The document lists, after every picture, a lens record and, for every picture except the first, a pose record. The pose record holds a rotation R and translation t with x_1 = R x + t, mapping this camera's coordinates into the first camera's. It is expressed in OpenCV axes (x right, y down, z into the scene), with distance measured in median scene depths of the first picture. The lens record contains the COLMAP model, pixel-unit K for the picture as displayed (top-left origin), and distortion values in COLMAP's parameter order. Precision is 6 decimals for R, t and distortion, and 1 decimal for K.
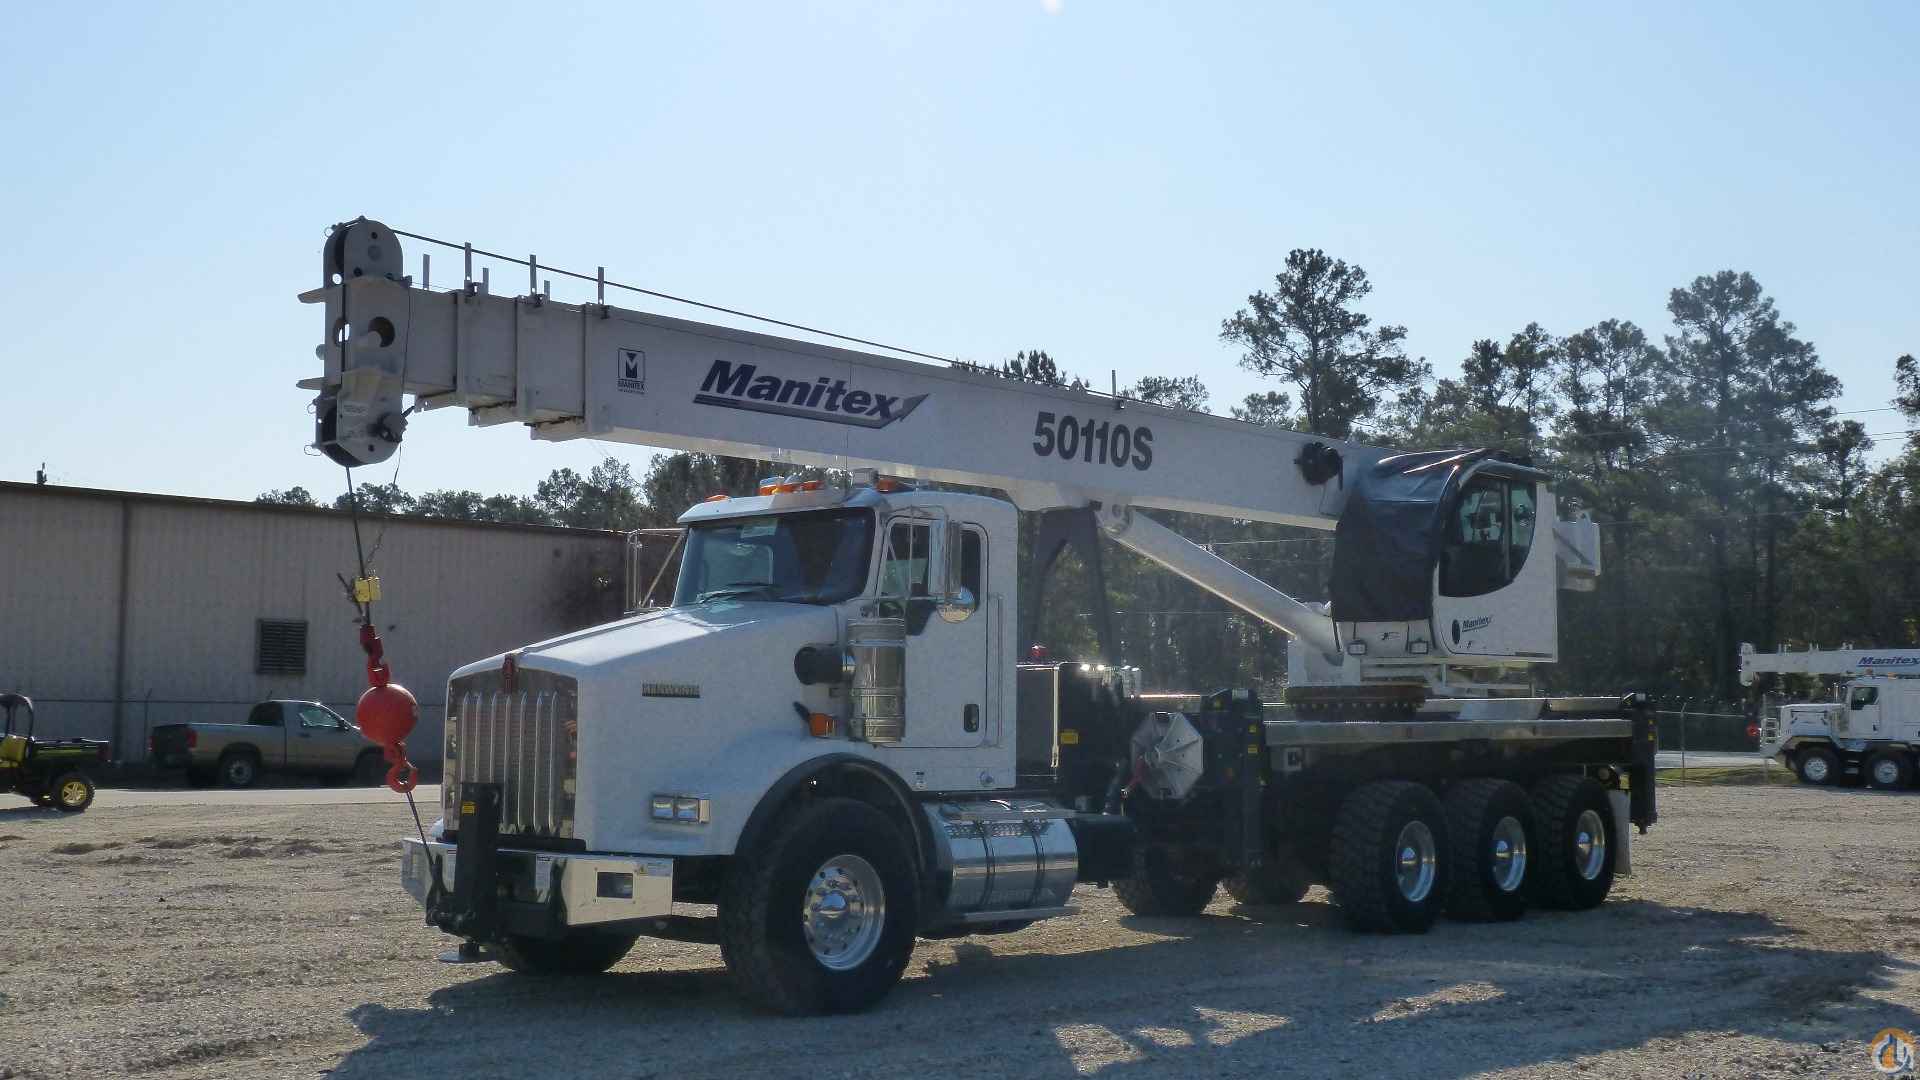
lens RADIAL K [[2060.6, 0, 960.0], [0, 2060.6, 540.0], [0, 0, 1]] dist [-0.034654, 0.029681]
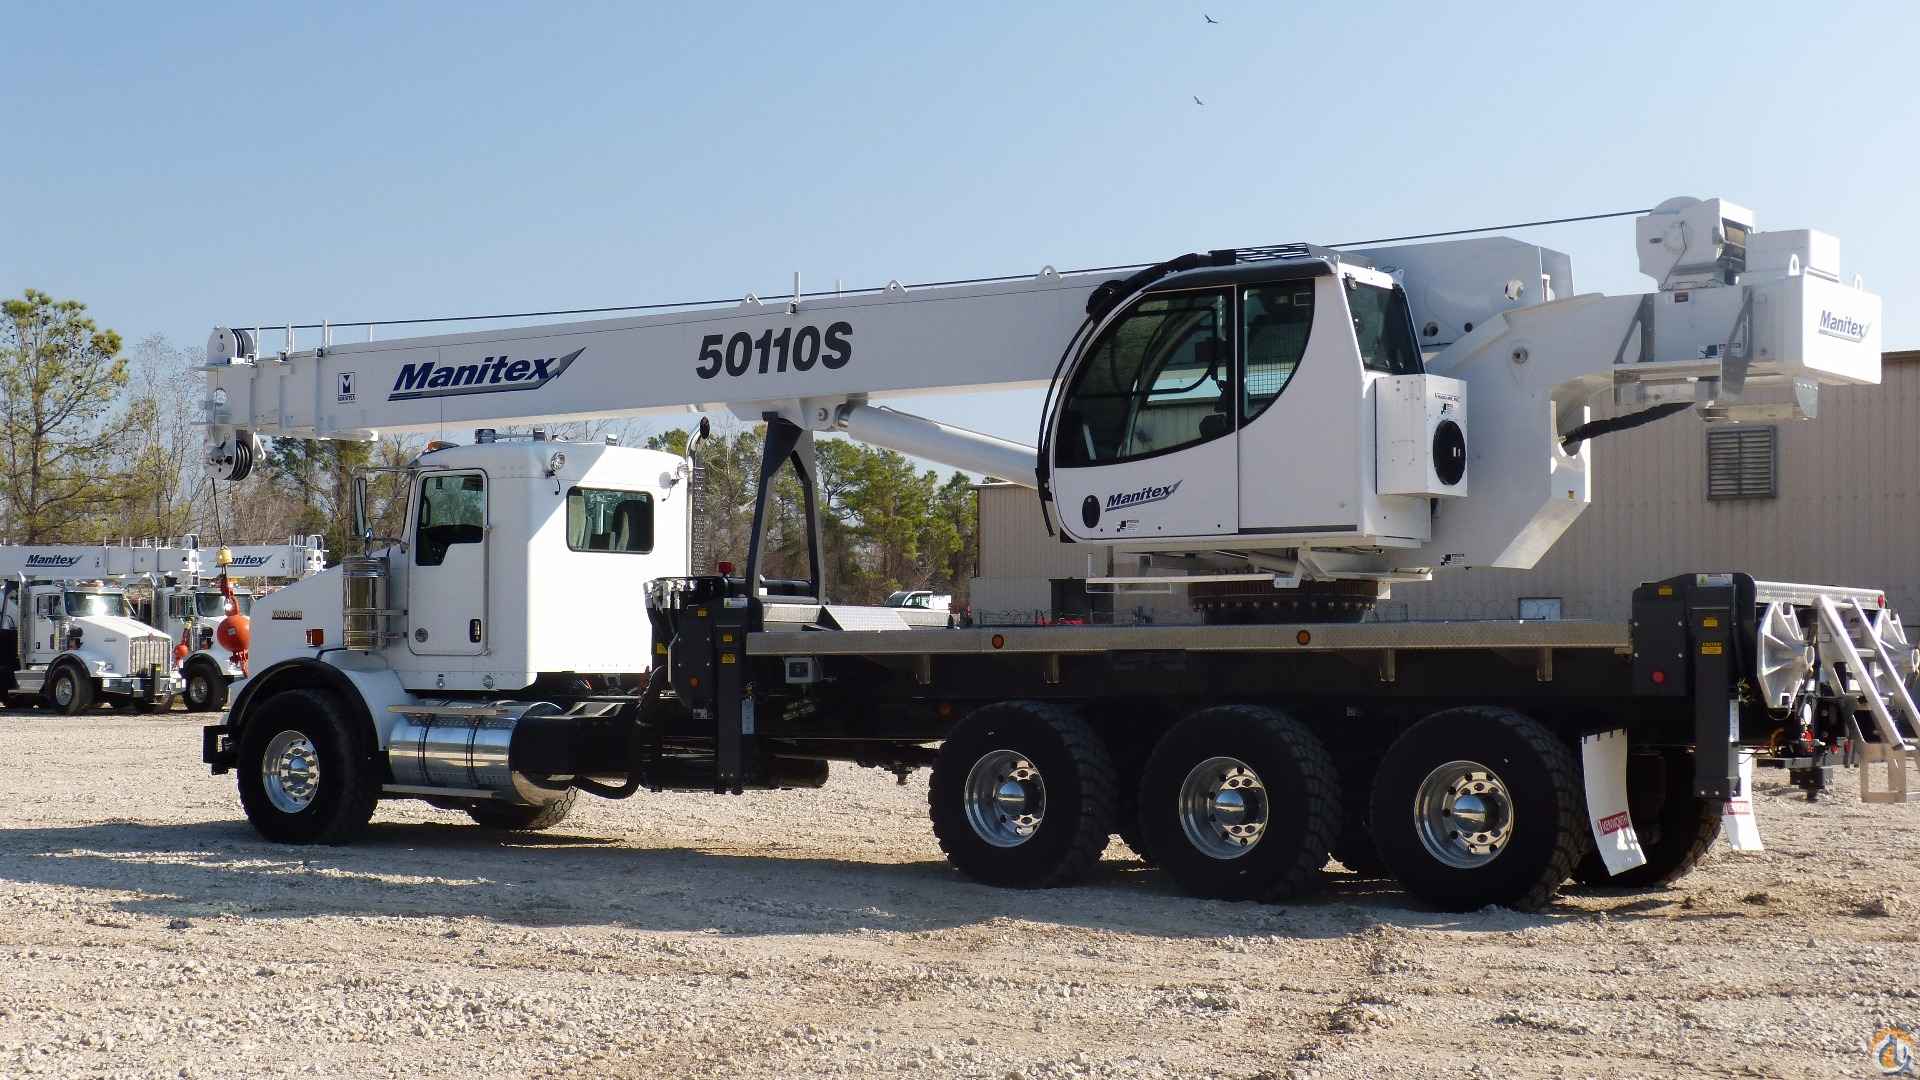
lens RADIAL K [[3057.3, 0, 960.0], [0, 3057.3, 540.0], [0, 0, 1]] dist [0.037987, 0.142167]
pose [[0.112100, -0.045313, -0.992663, 1.304055], [0.085286, 0.995712, -0.035821, 0.087665], [0.990030, -0.080644, 0.115484, 0.777259]]
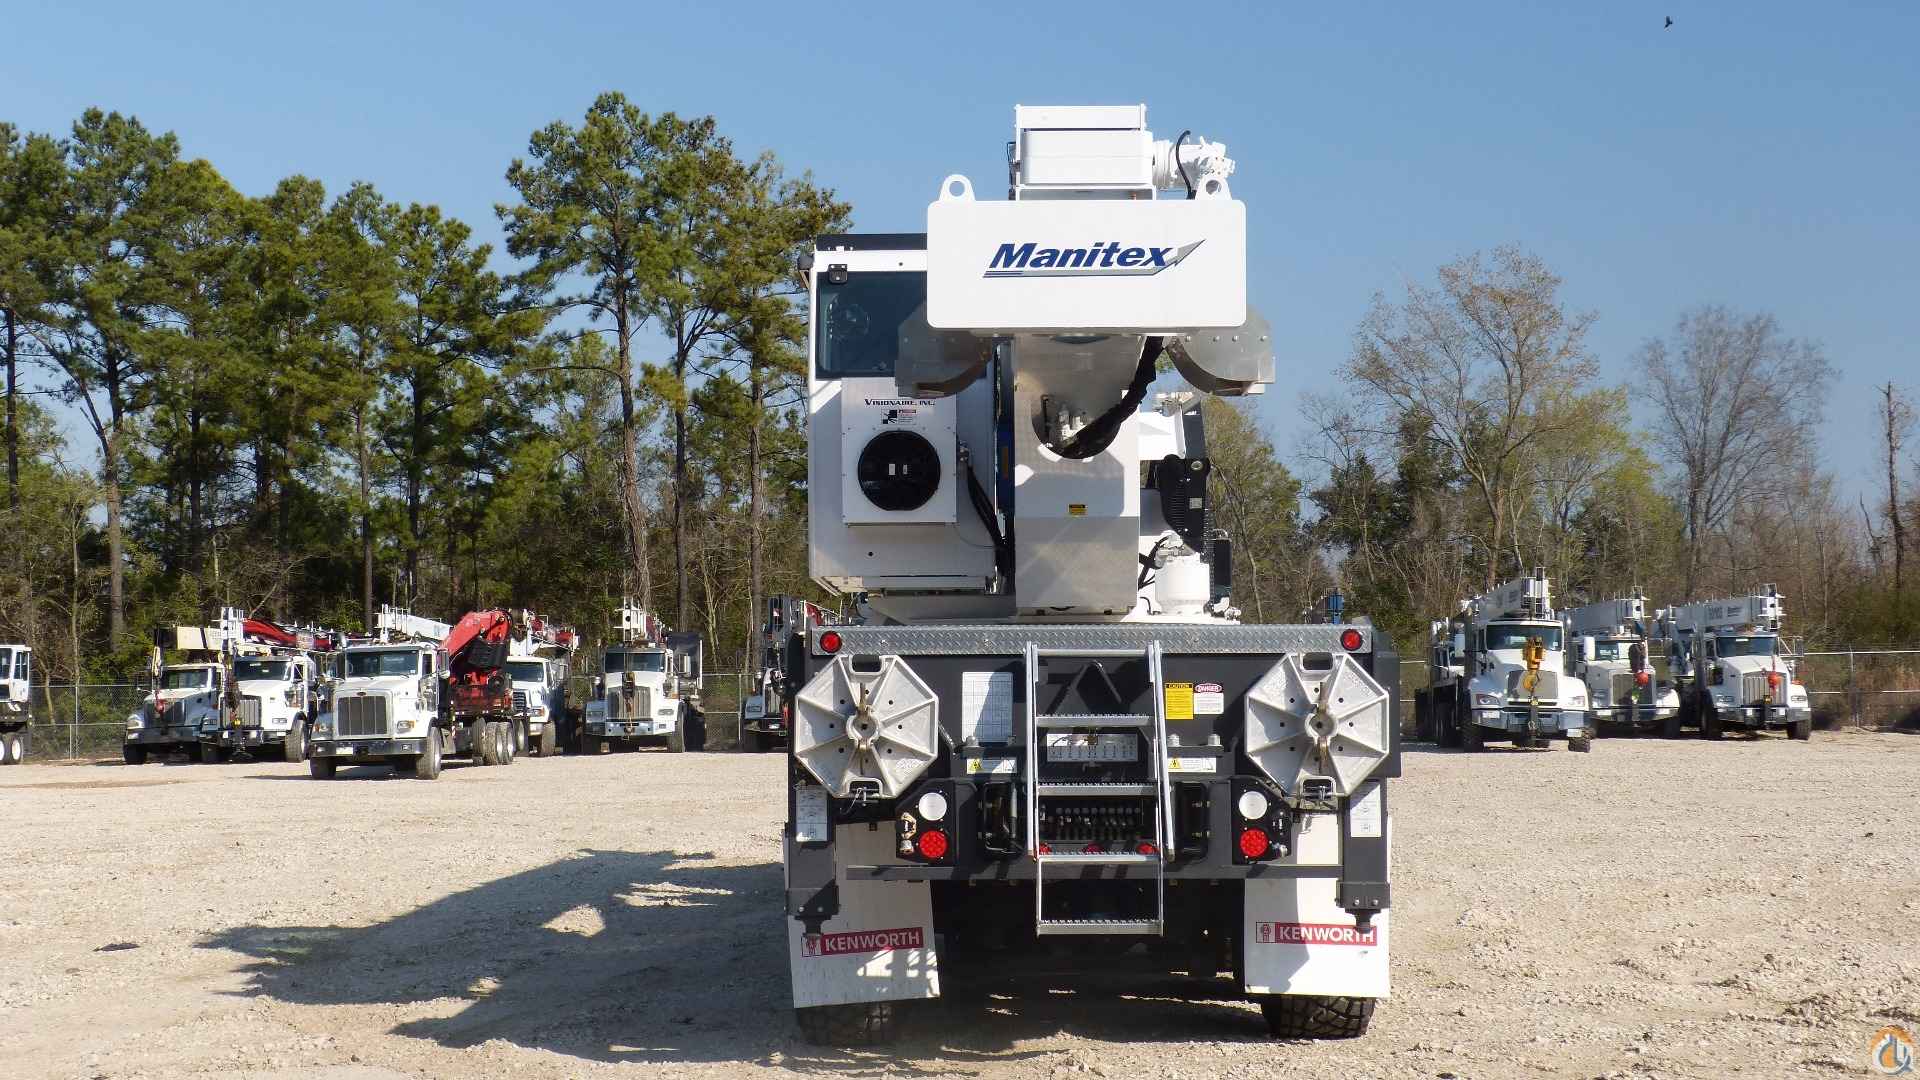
lens RADIAL K [[2863.4, 0, 960.0], [0, 2863.4, 540.0], [0, 0, 1]] dist [-0.052003, 0.730374]
pose [[-0.766394, -0.034030, -0.641469, 0.783274], [0.059199, 0.990605, -0.123279, 0.151846], [0.639637, -0.132454, -0.757179, 1.666773]]
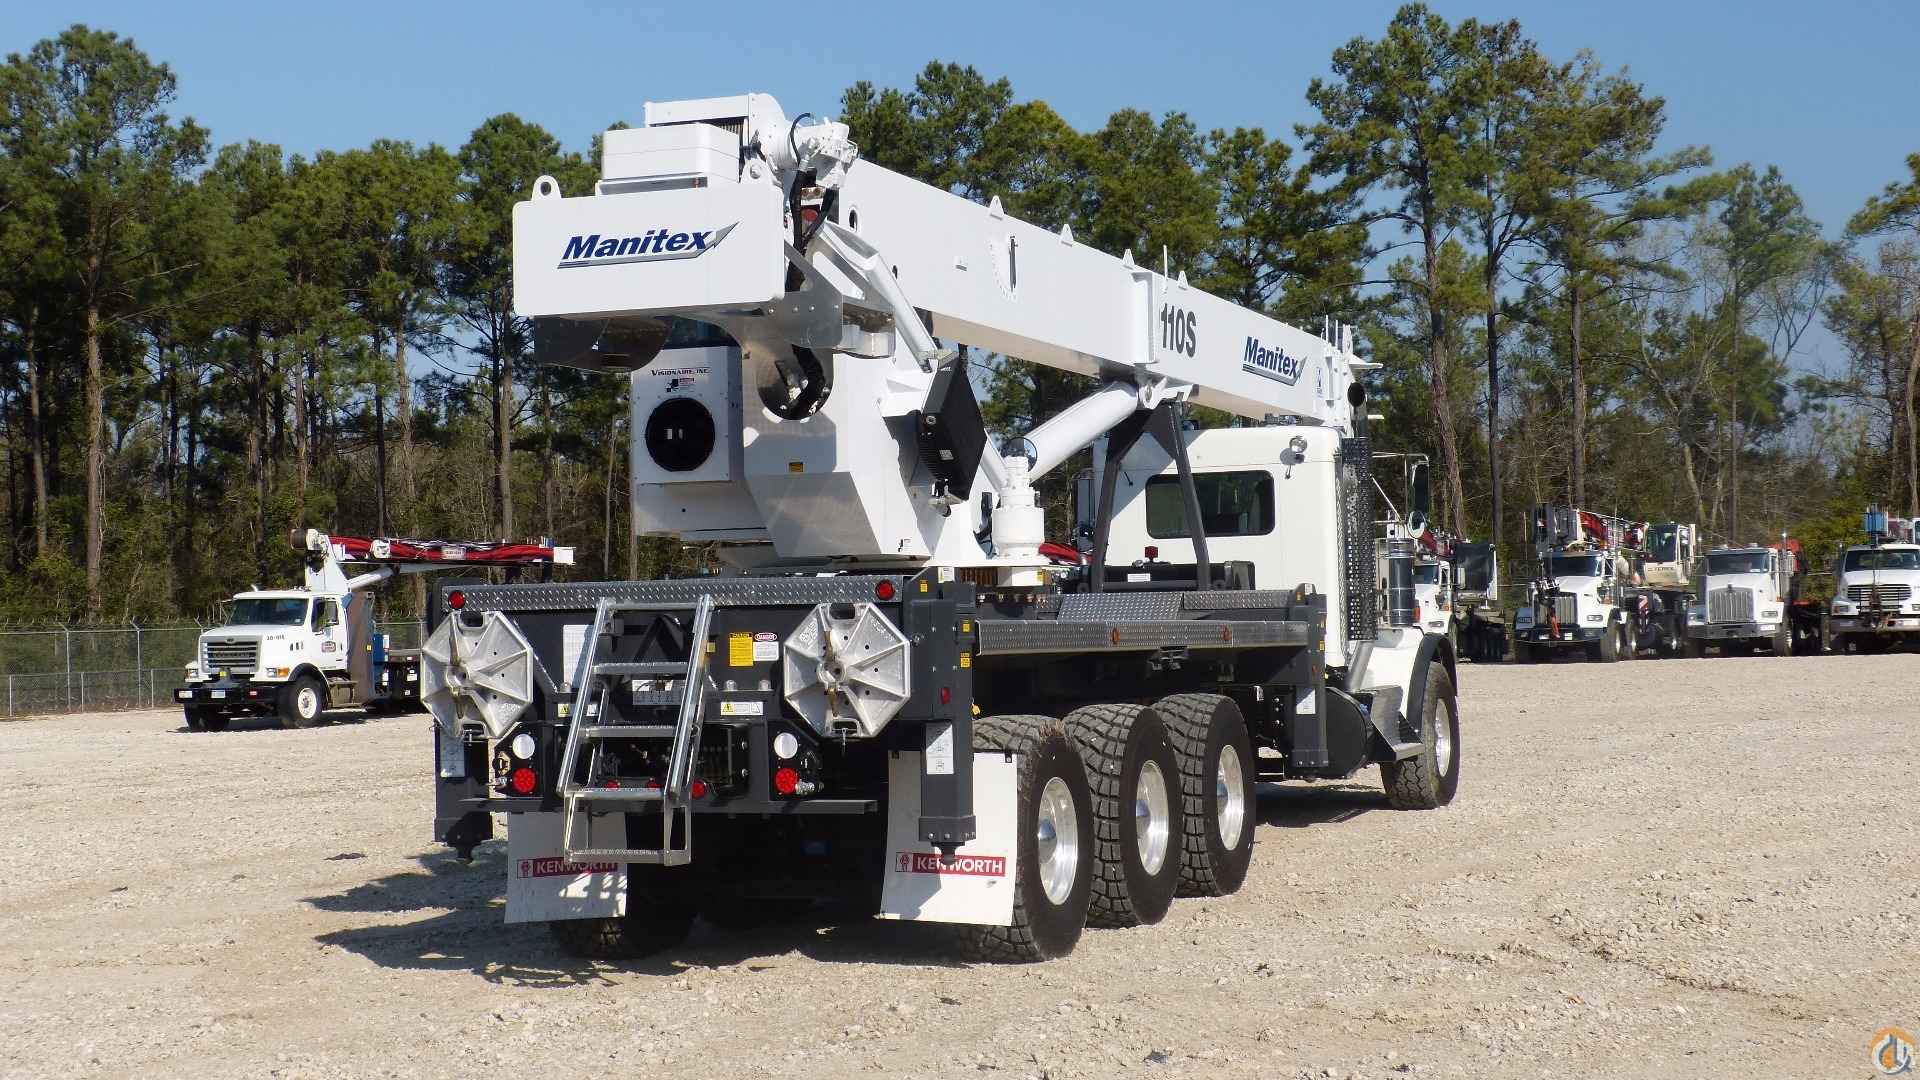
lens RADIAL K [[2869.0, 0, 985.4], [0, 2869.0, 528.6], [0, 0, 1]] dist [-0.005910, 0.009614]
pose [[-0.936083, 0.006414, -0.351721, 0.509454], [0.049399, 0.992323, -0.113375, 0.164897], [0.348294, -0.123503, -0.929214, 1.889934]]
